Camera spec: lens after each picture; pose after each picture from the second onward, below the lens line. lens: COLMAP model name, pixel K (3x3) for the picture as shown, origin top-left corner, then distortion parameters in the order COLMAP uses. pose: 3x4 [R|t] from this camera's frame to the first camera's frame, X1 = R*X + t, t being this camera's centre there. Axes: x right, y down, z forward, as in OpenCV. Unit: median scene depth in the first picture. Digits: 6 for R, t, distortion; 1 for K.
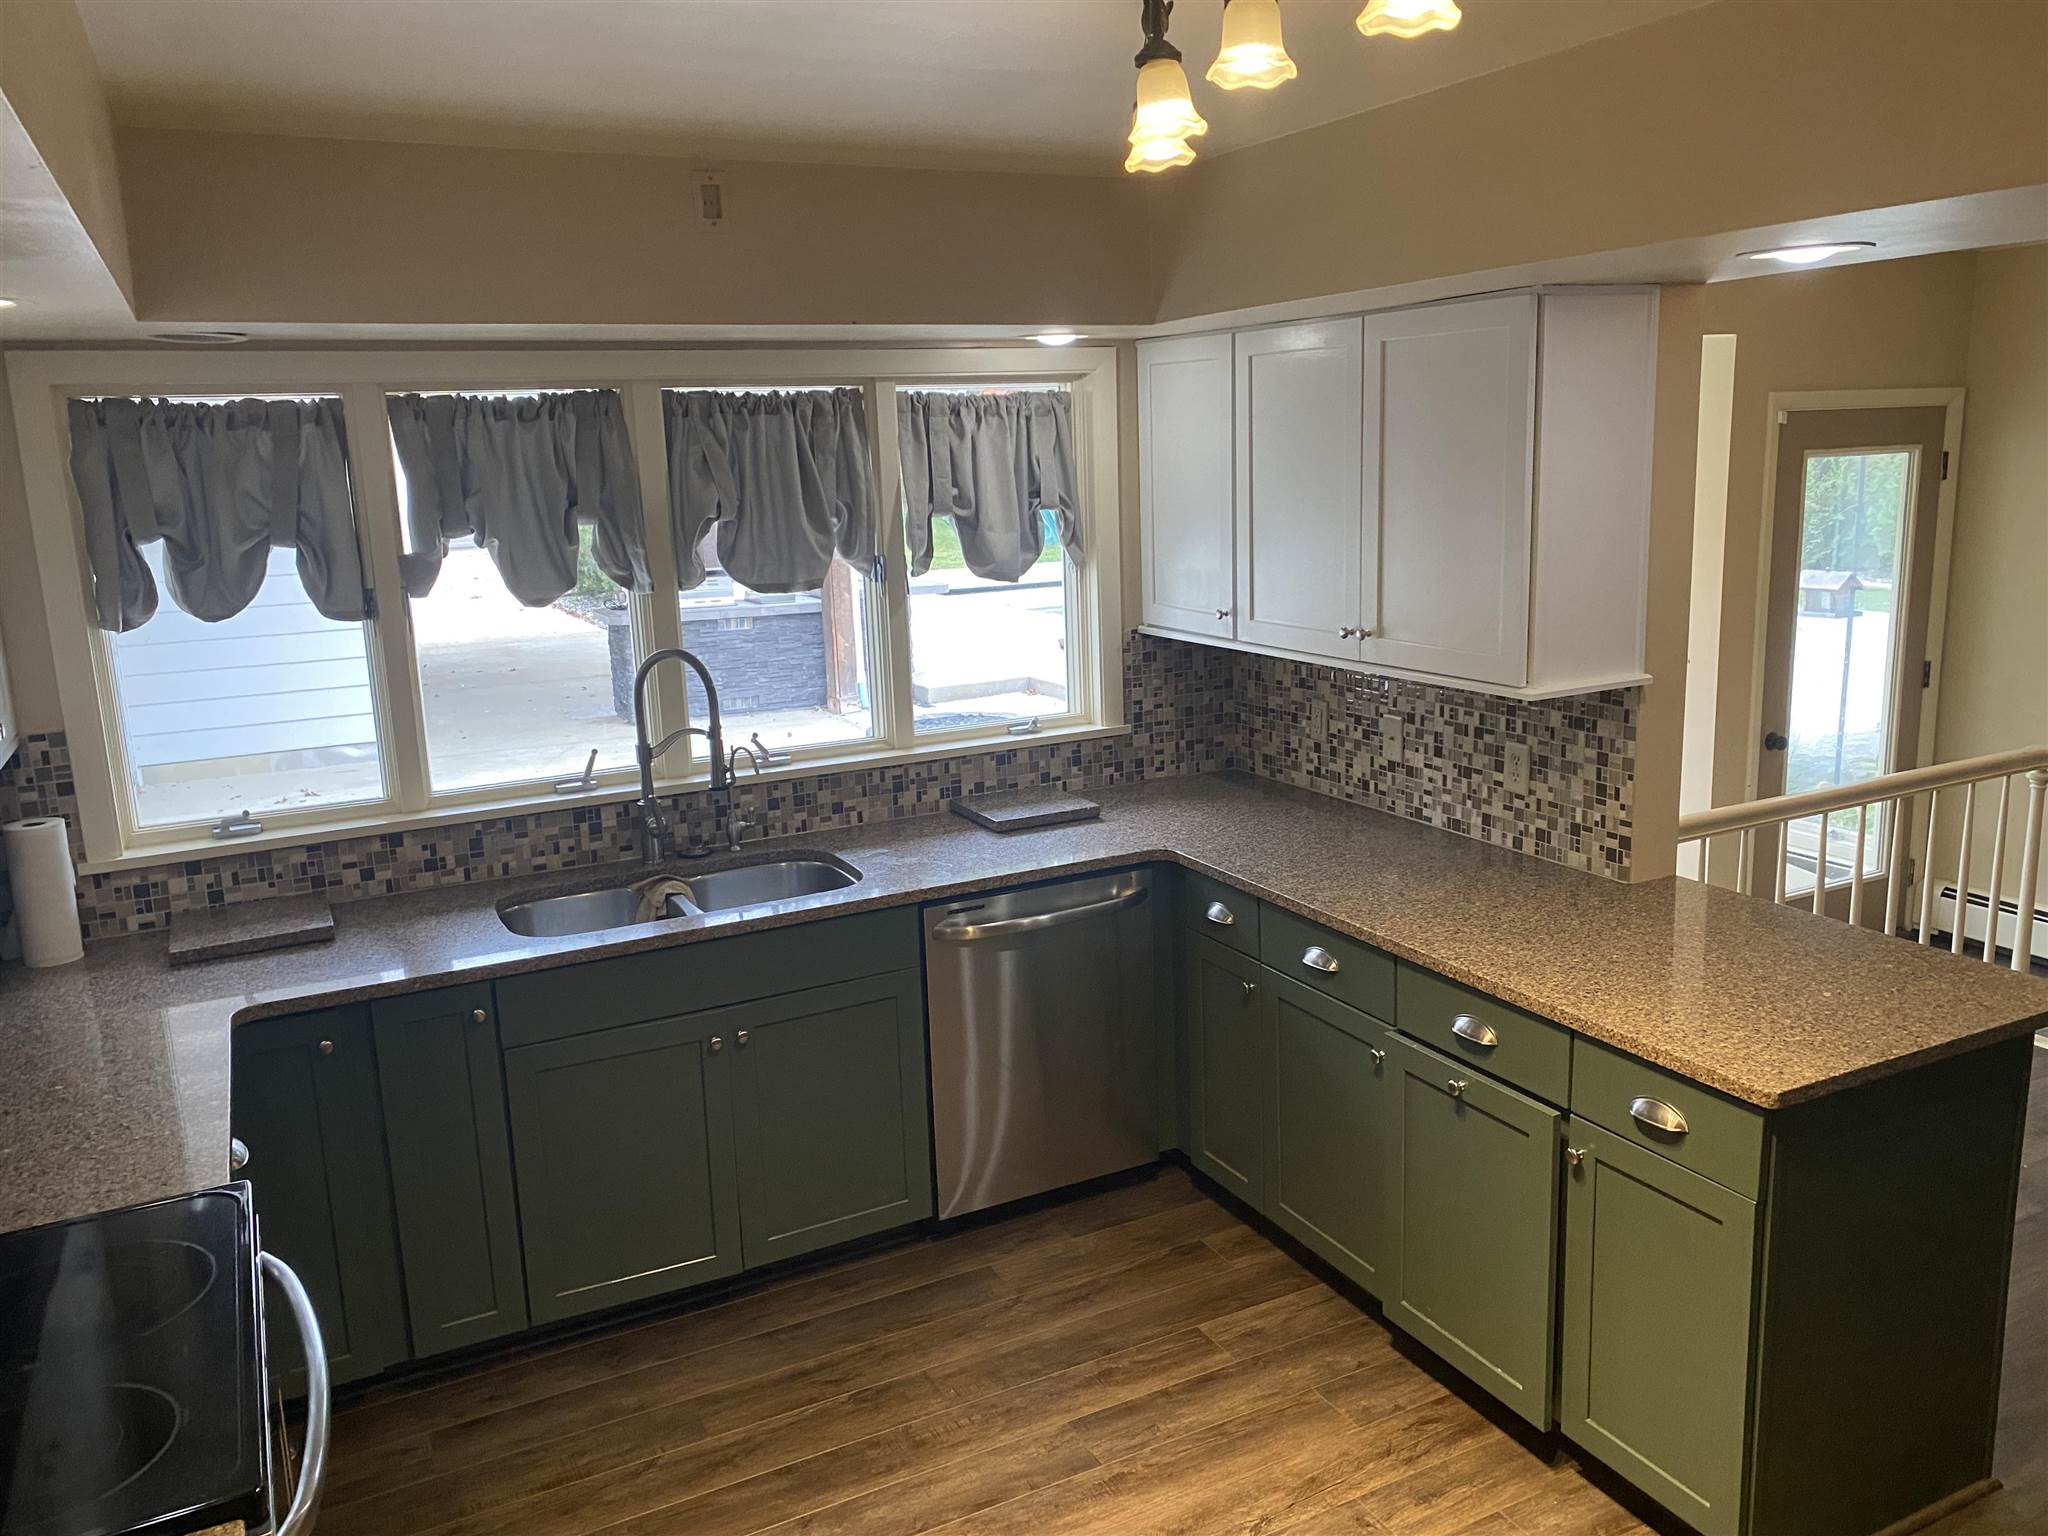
lens RADIAL K [[1552.7, 0, 1020.4], [0, 1552.7, 758.5], [0, 0, 1]] dist [0.025020, -0.009835]
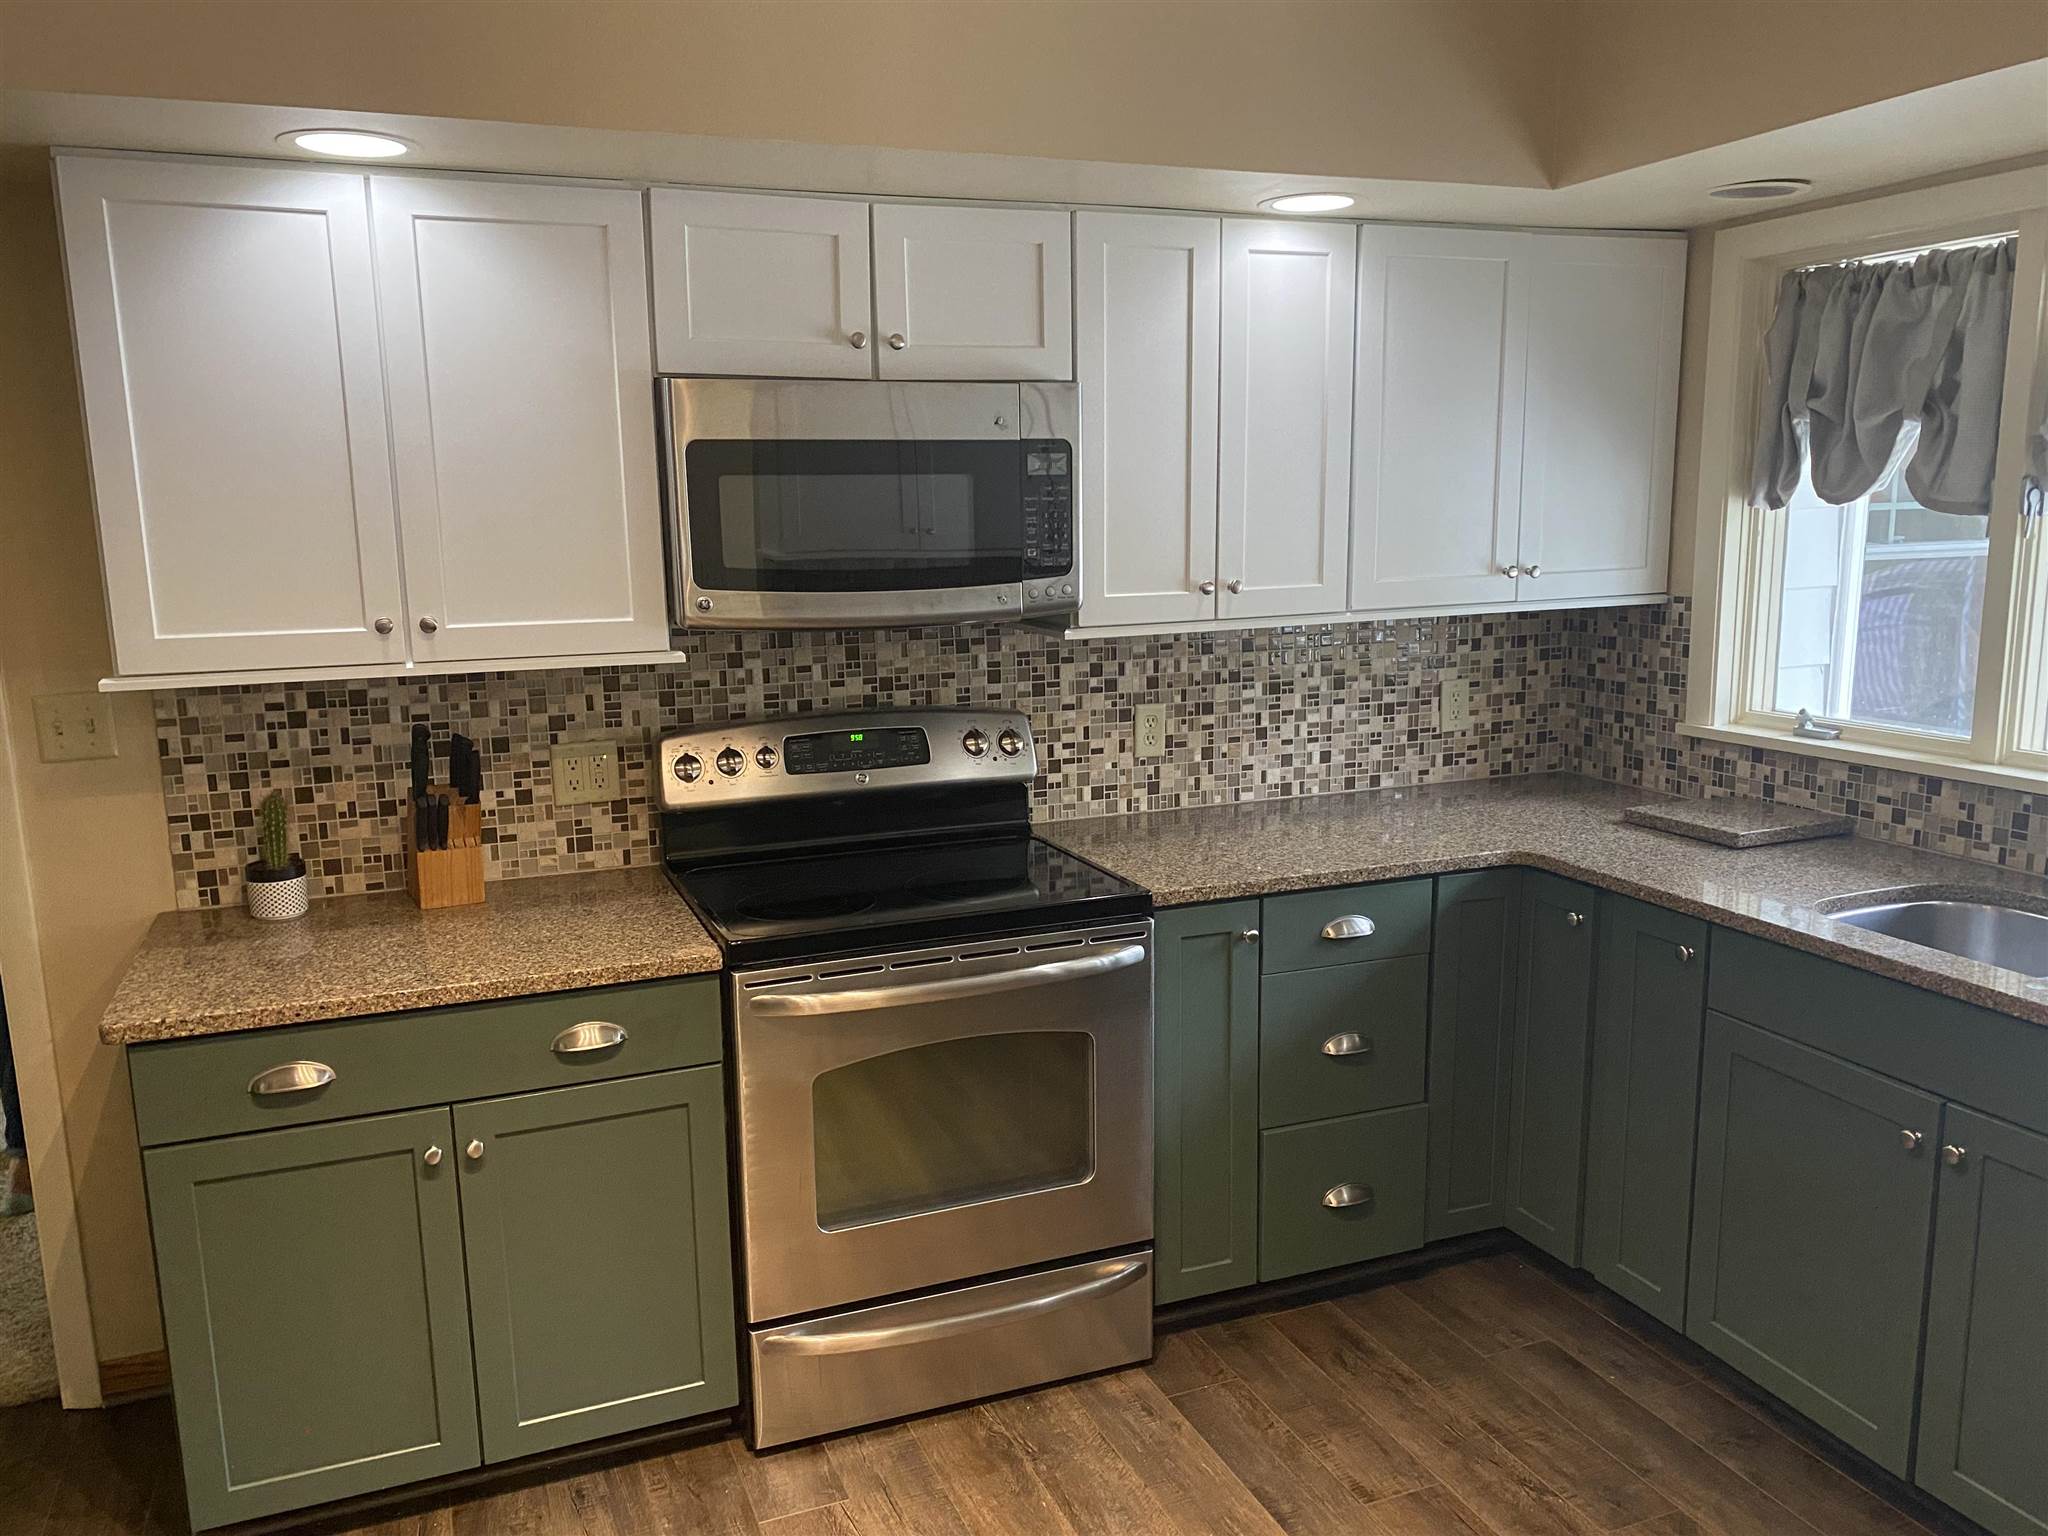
lens RADIAL K [[1552.7, 0, 1015.9], [0, 1552.7, 783.3], [0, 0, 1]] dist [0.025020, -0.009835]
pose [[-0.082766, 0.220138, -0.971951, 0.453802], [-0.174430, 0.957042, 0.231615, -0.057349], [0.981185, 0.188707, -0.040812, 0.573779]]
